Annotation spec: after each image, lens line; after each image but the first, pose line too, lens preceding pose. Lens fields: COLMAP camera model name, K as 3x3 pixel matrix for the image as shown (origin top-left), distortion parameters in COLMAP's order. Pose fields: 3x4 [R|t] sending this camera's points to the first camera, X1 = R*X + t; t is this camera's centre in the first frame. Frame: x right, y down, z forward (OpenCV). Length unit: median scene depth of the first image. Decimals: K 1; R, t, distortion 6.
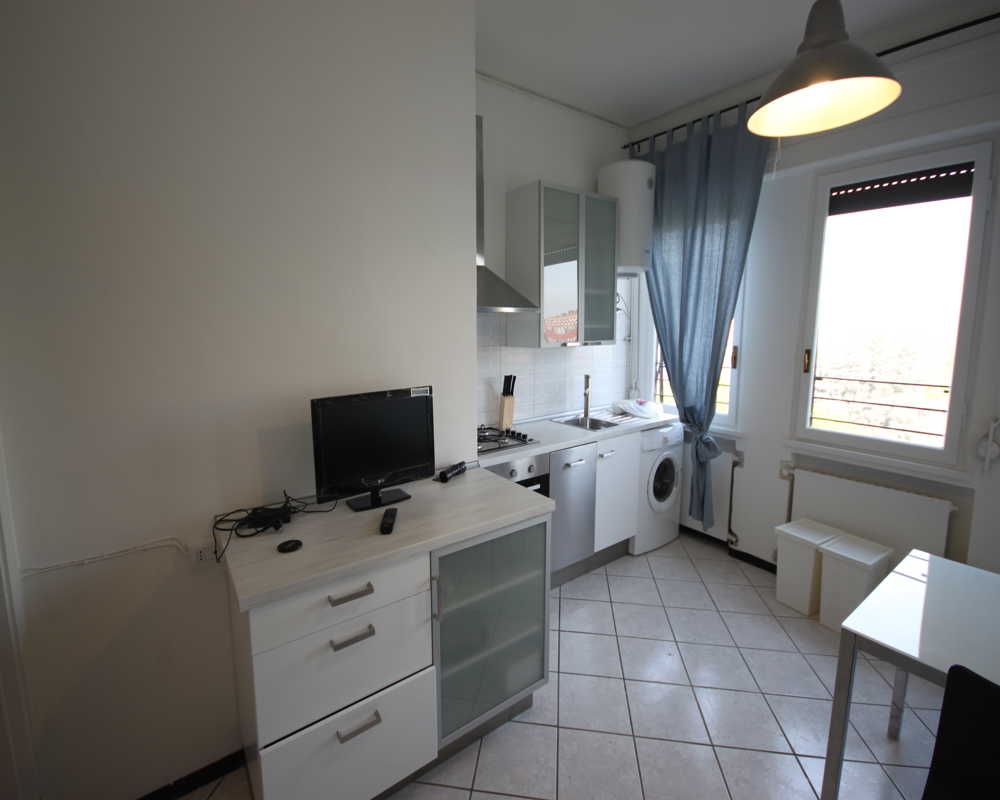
lens RADIAL K [[468.1, 0, 498.1], [0, 468.1, 376.4], [0, 0, 1]] dist [0.001355, -0.000695]
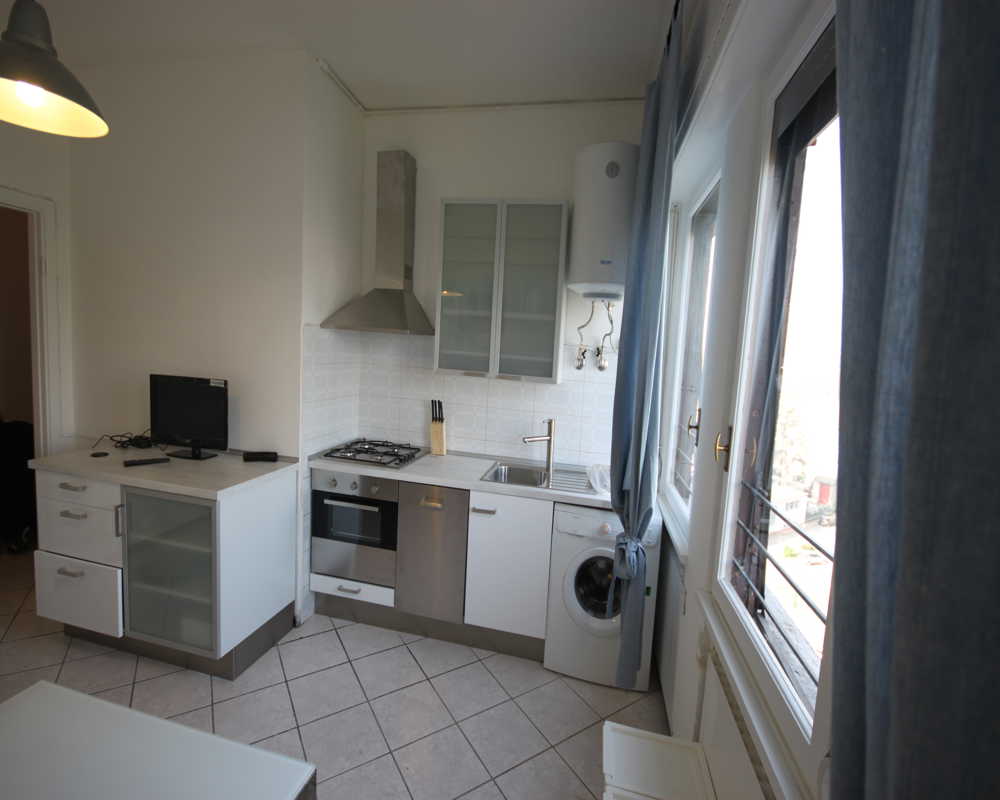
lens RADIAL K [[466.2, 0, 495.8], [0, 466.2, 389.0], [0, 0, 1]] dist [-0.000959, -0.000487]
pose [[0.652422, 0.118629, -0.748514, 0.824055], [-0.161689, 0.986721, 0.015450, -0.060594], [0.740407, 0.110946, 0.662939, 0.442872]]
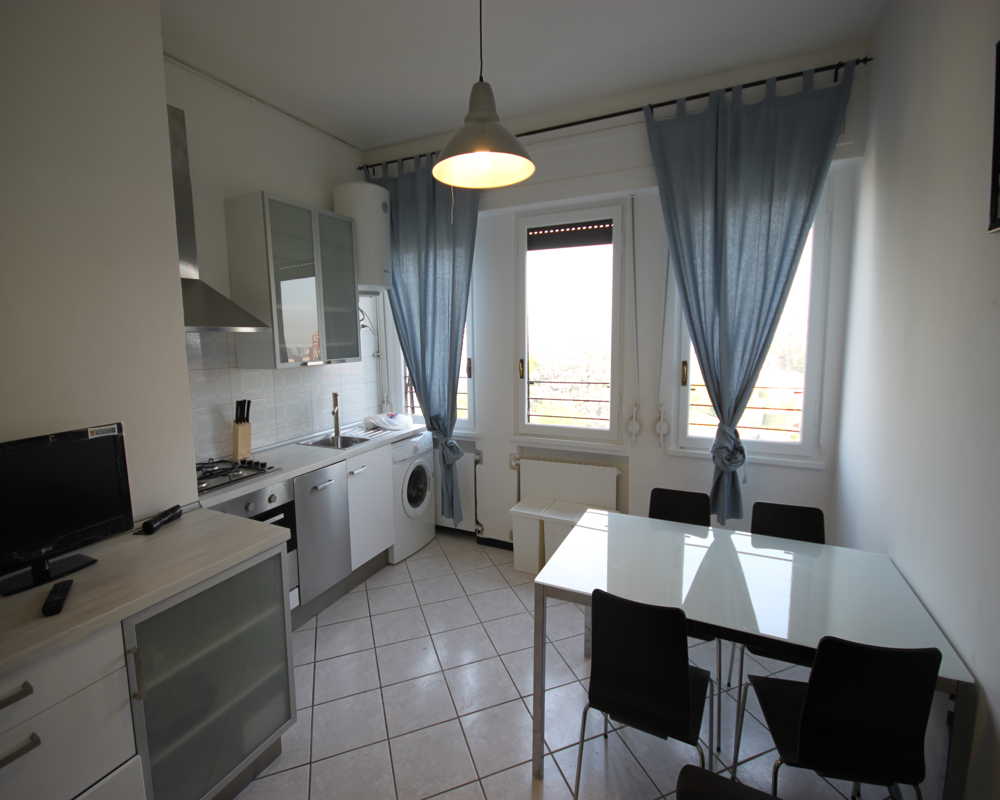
lens RADIAL K [[466.2, 0, 500.3], [0, 466.2, 379.2], [0, 0, 1]] dist [-0.002896, -0.001350]
pose [[0.883270, -0.059112, 0.465124, 0.048369], [0.068807, 0.997622, -0.003877, -0.004765], [-0.463789, 0.035428, 0.885237, -0.035462]]
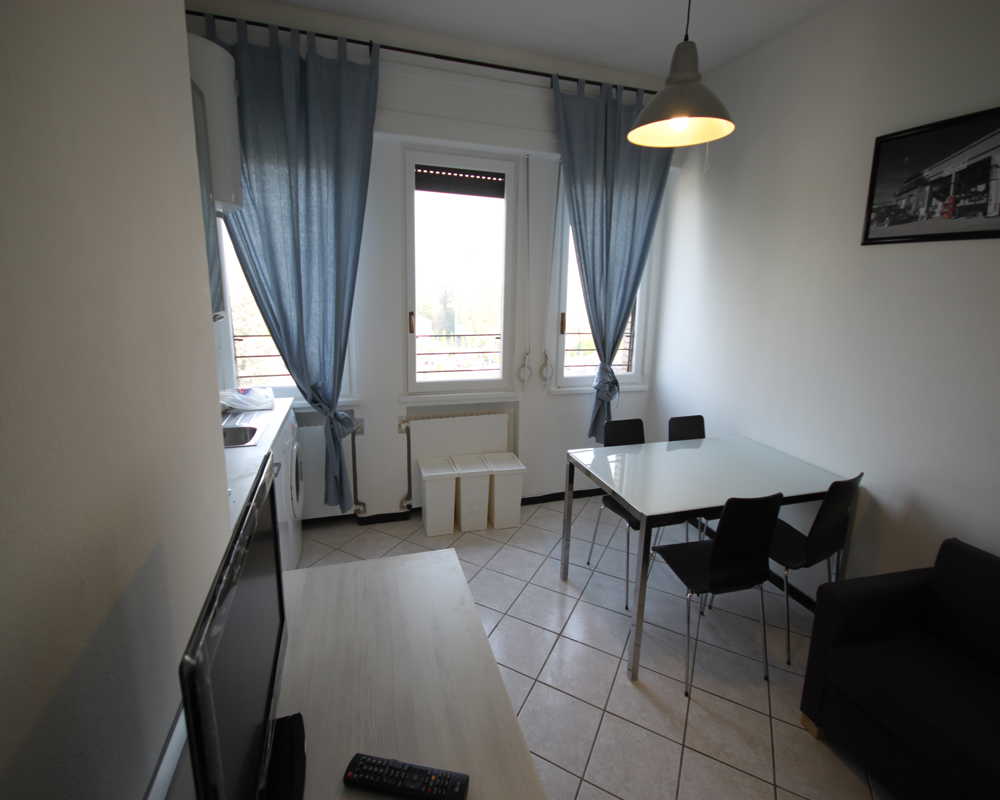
lens RADIAL K [[470.0, 0, 499.7], [0, 470.0, 362.7], [0, 0, 1]] dist [0.004376, -0.006126]
pose [[0.331371, -0.148881, 0.931680, -0.299095], [0.080335, 0.988338, 0.129362, -0.062462], [-0.940074, 0.031980, 0.339467, 0.421262]]
